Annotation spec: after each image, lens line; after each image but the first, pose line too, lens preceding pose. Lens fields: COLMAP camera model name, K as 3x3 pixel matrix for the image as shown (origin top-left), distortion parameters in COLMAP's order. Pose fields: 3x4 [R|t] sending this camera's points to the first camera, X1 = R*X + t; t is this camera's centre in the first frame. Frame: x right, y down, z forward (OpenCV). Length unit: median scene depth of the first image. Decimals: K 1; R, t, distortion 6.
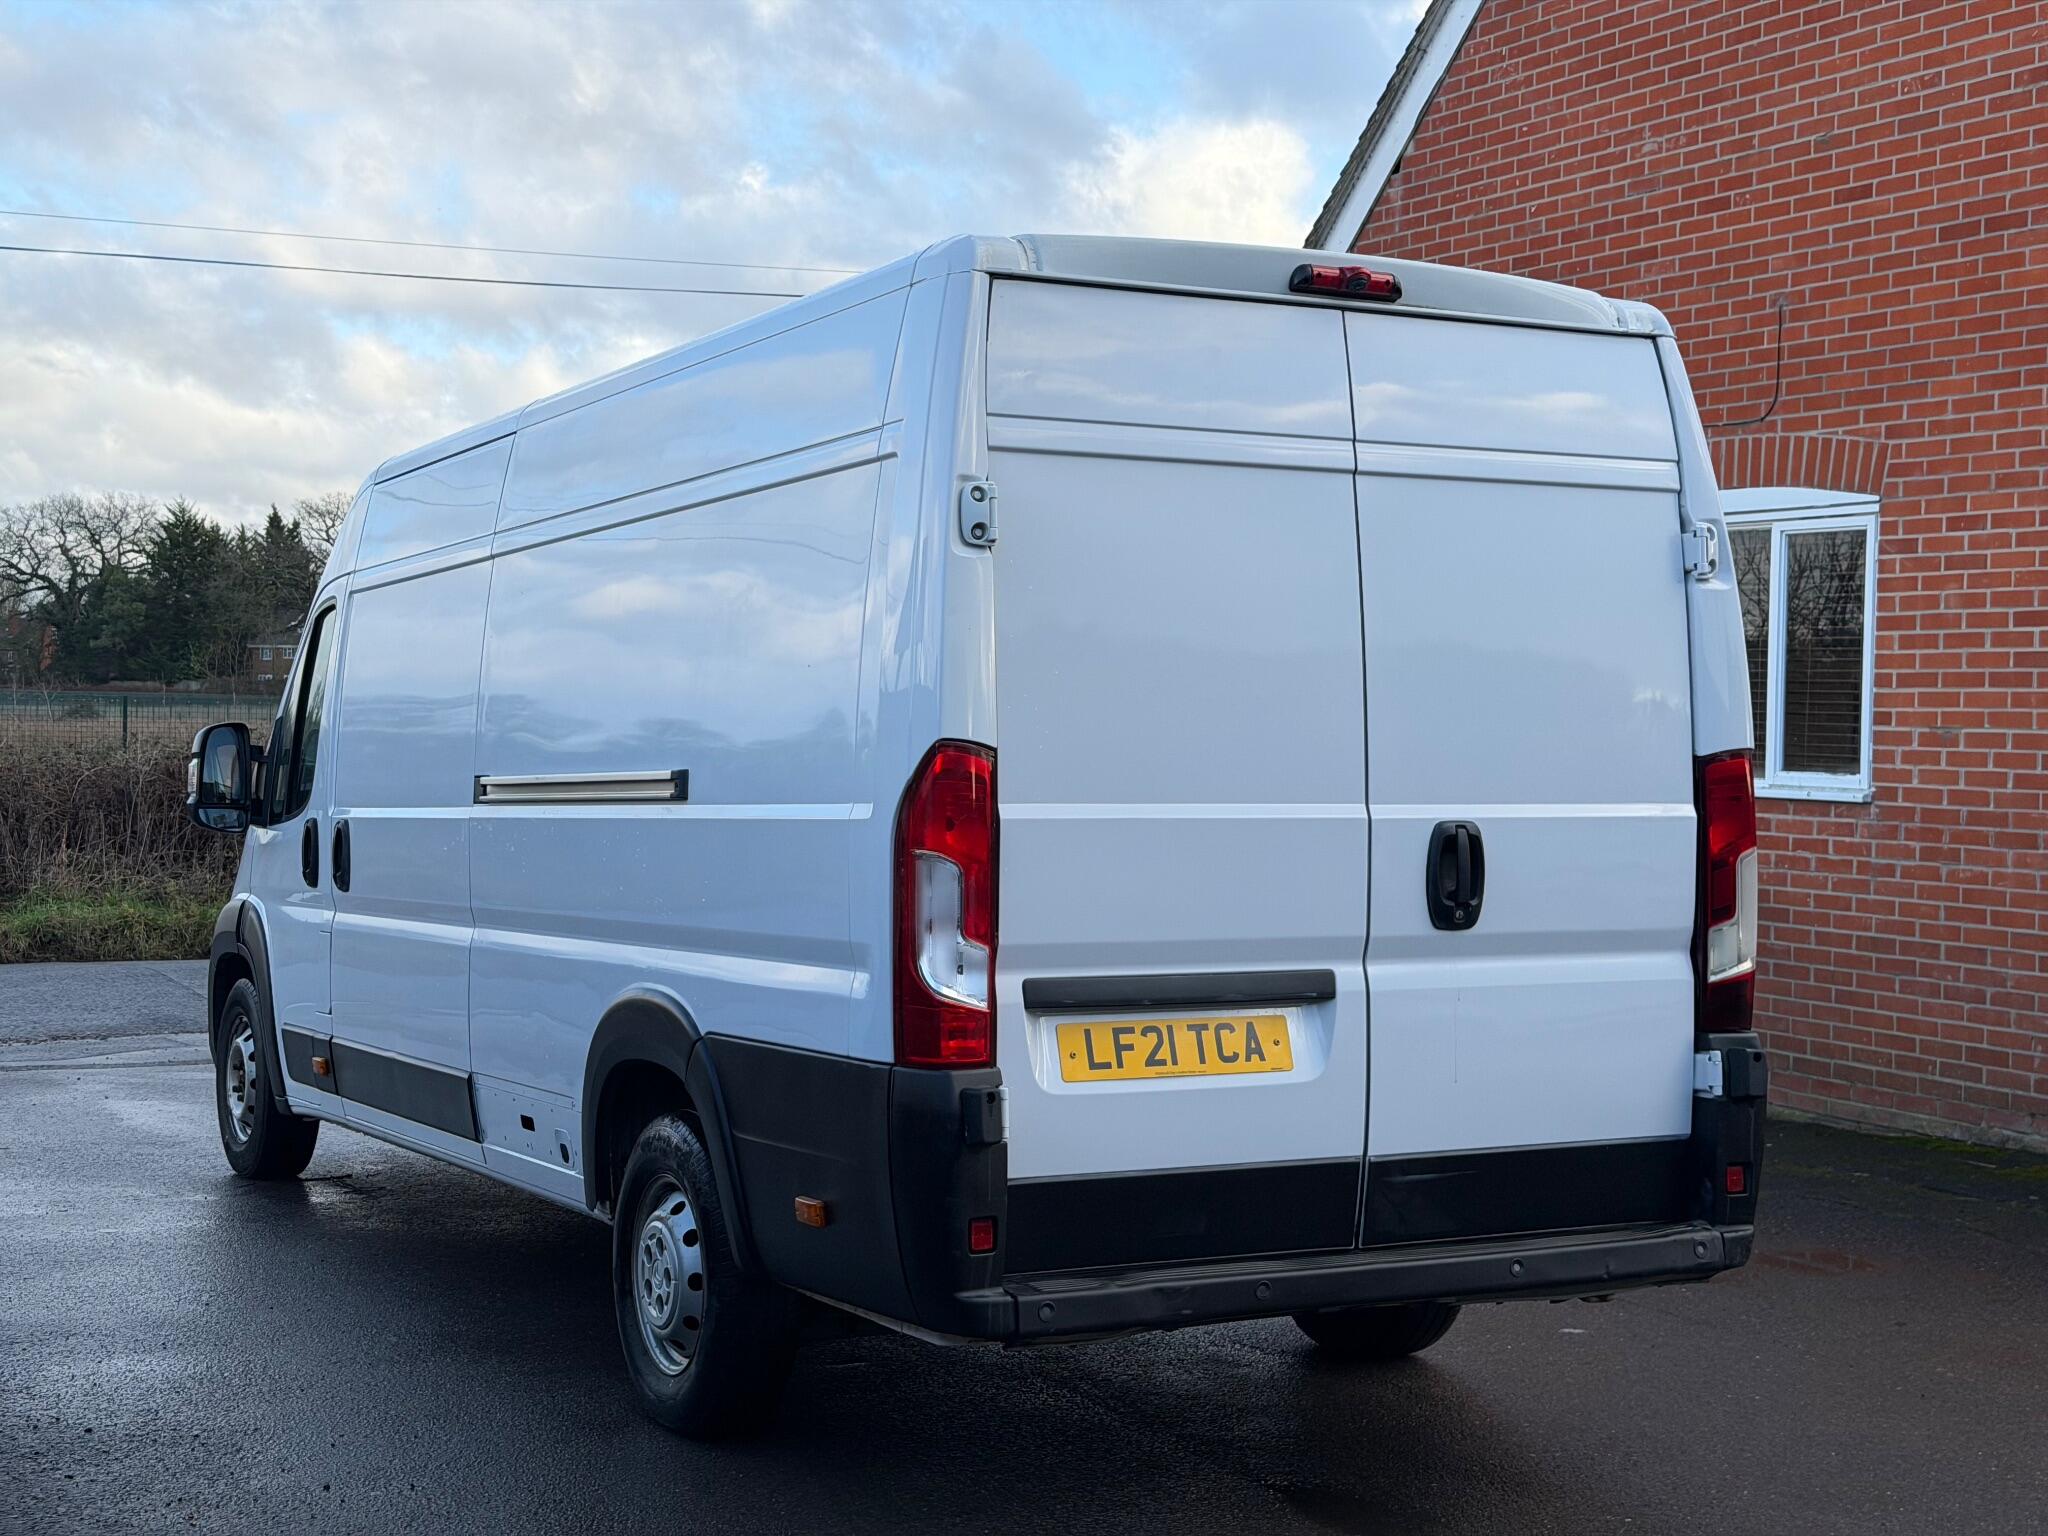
lens RADIAL K [[2947.2, 0, 986.4], [0, 2947.2, 769.0], [0, 0, 1]] dist [0.104760, -0.108112]
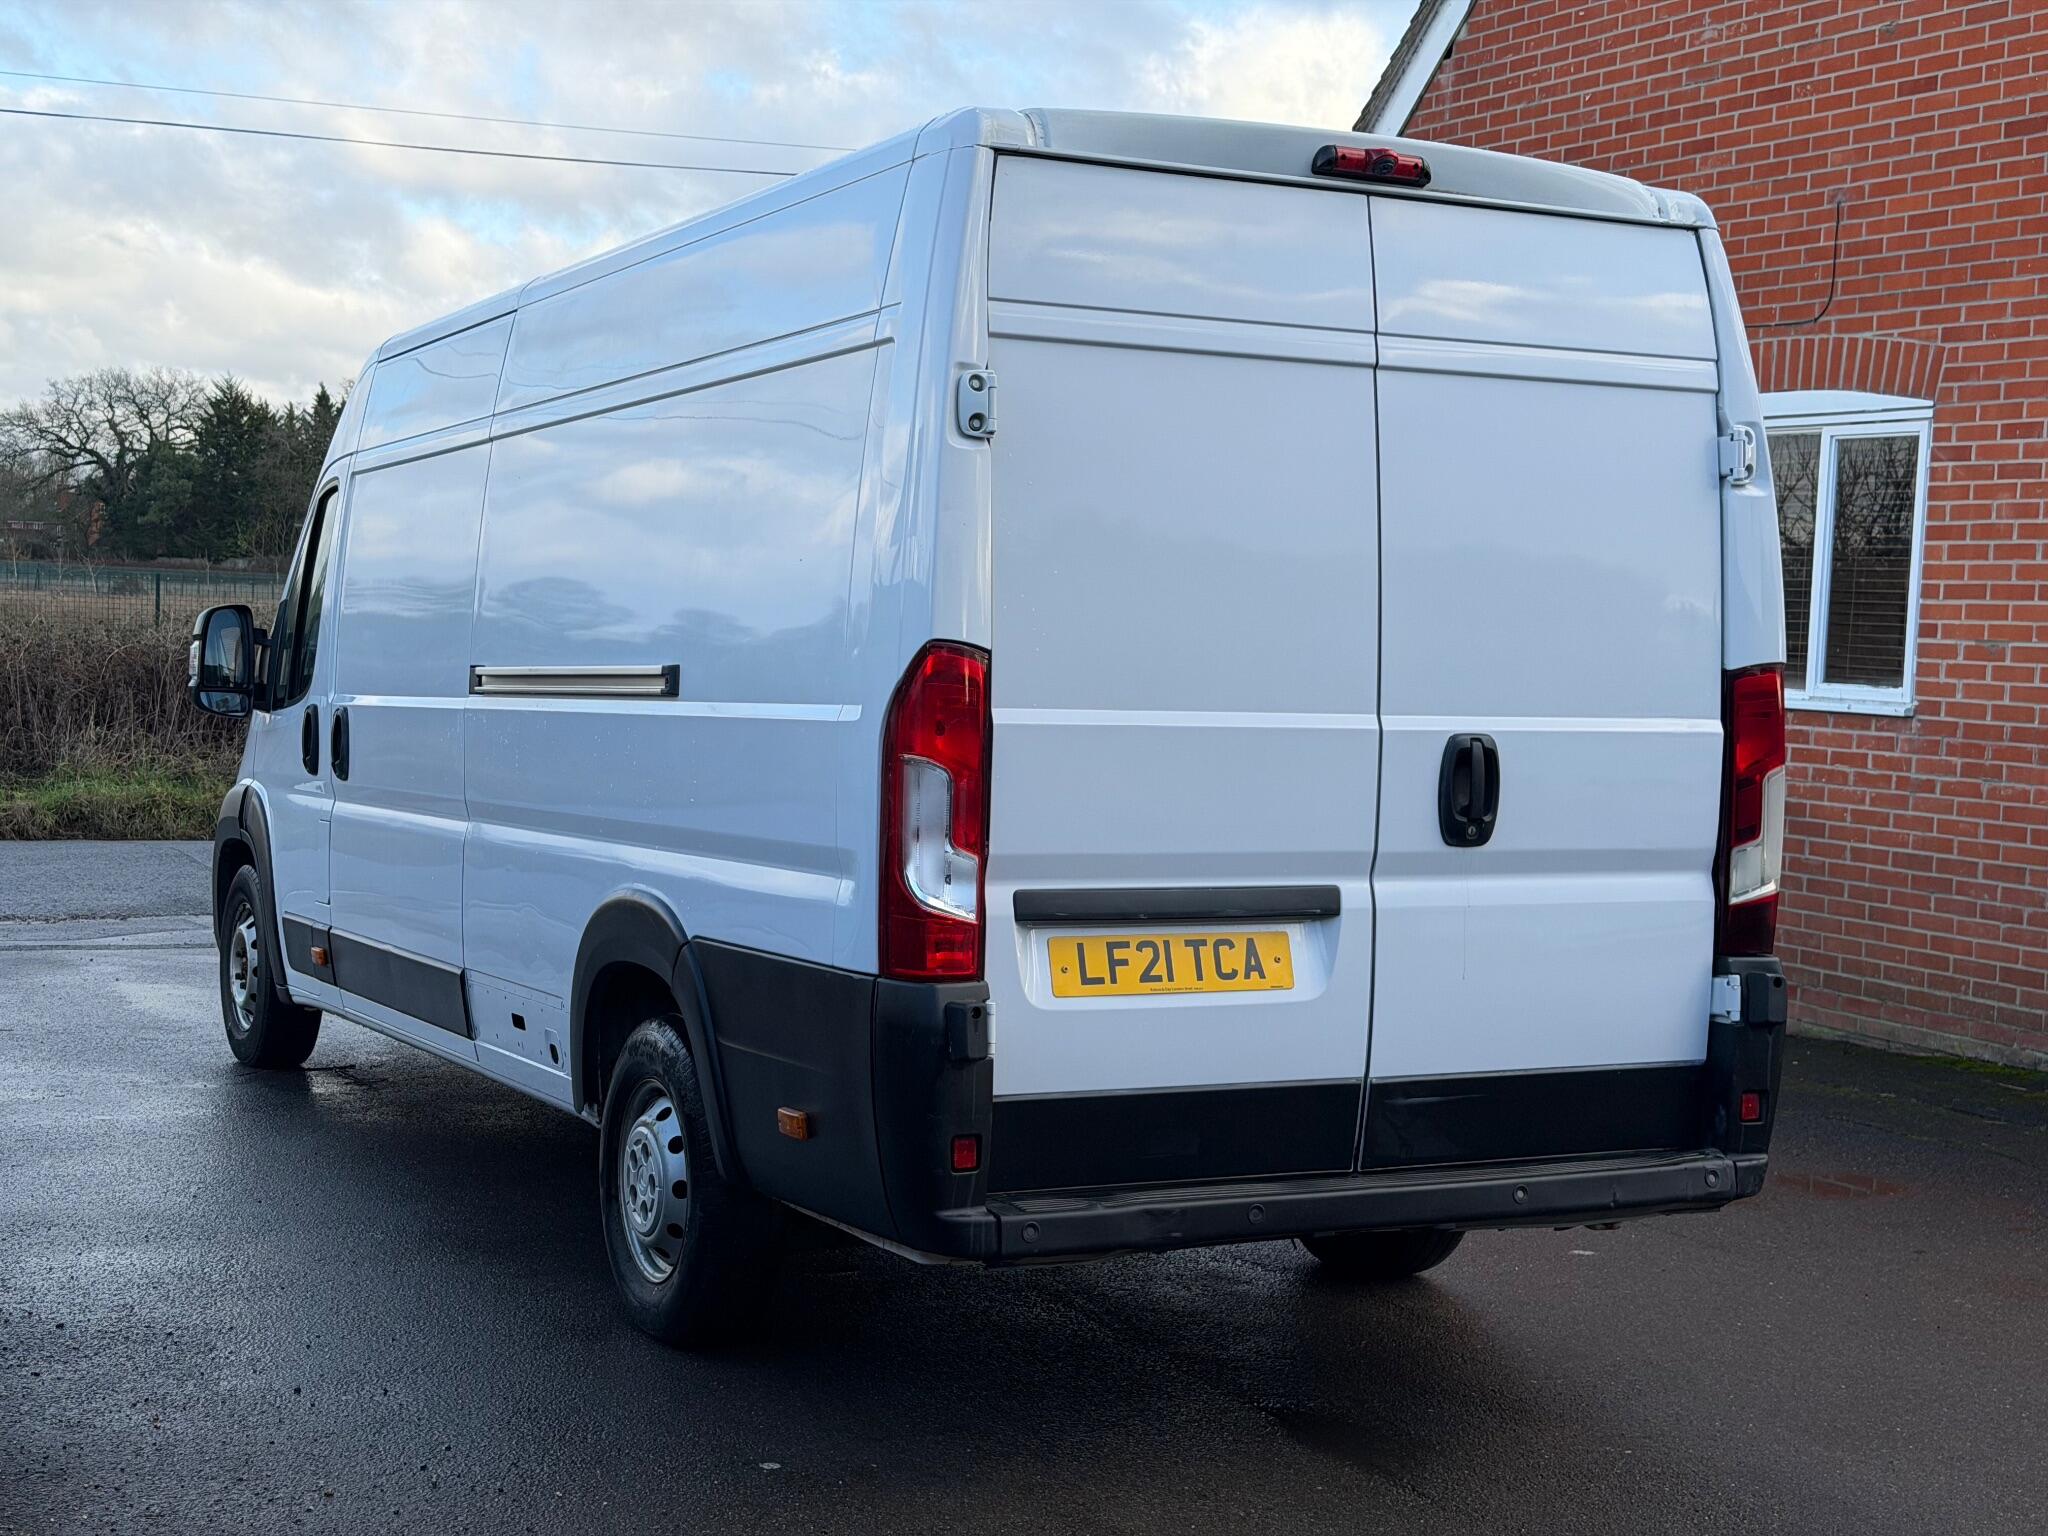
lens RADIAL K [[2920.4, 0, 999.6], [0, 2920.4, 811.5], [0, 0, 1]] dist [0.101320, -0.145973]
pose [[0.999710, 0.019488, -0.014116, 0.018339], [-0.018731, 0.998477, 0.051889, -0.003513], [0.015106, -0.051610, 0.998553, 0.041701]]
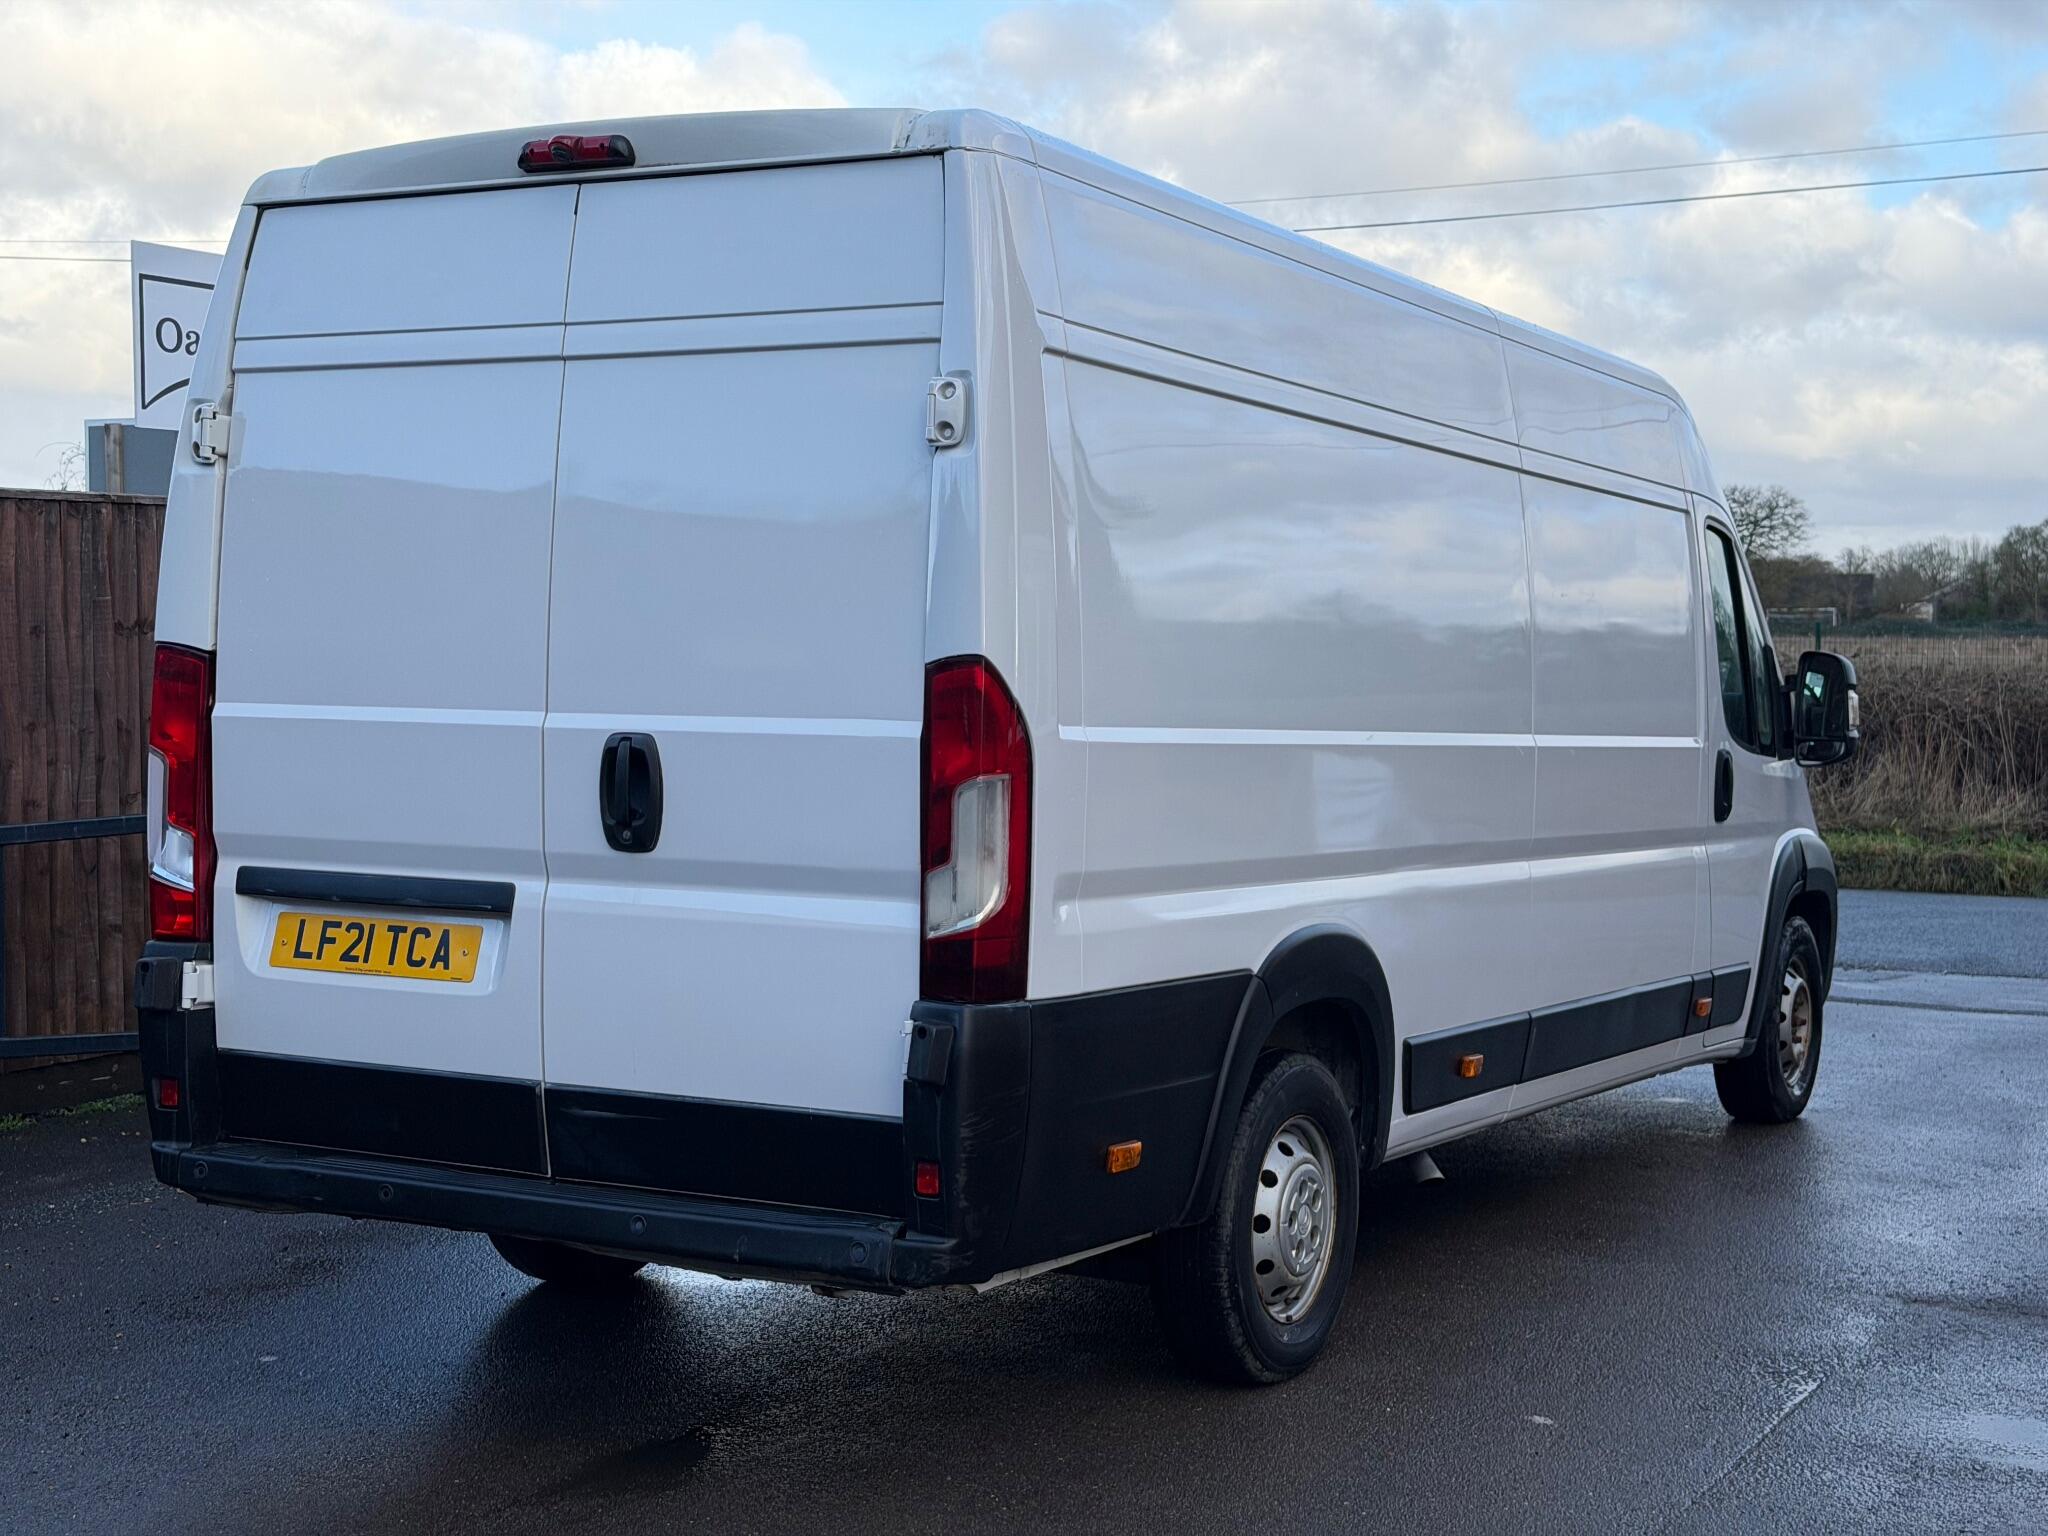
lens RADIAL K [[2920.4, 0, 999.6], [0, 2920.4, 811.5], [0, 0, 1]] dist [0.101320, -0.145973]
pose [[0.531788, 0.045928, -0.845631, 0.939910], [-0.008357, 0.998764, 0.048989, -0.003239], [0.846836, -0.018985, 0.531515, 0.586353]]
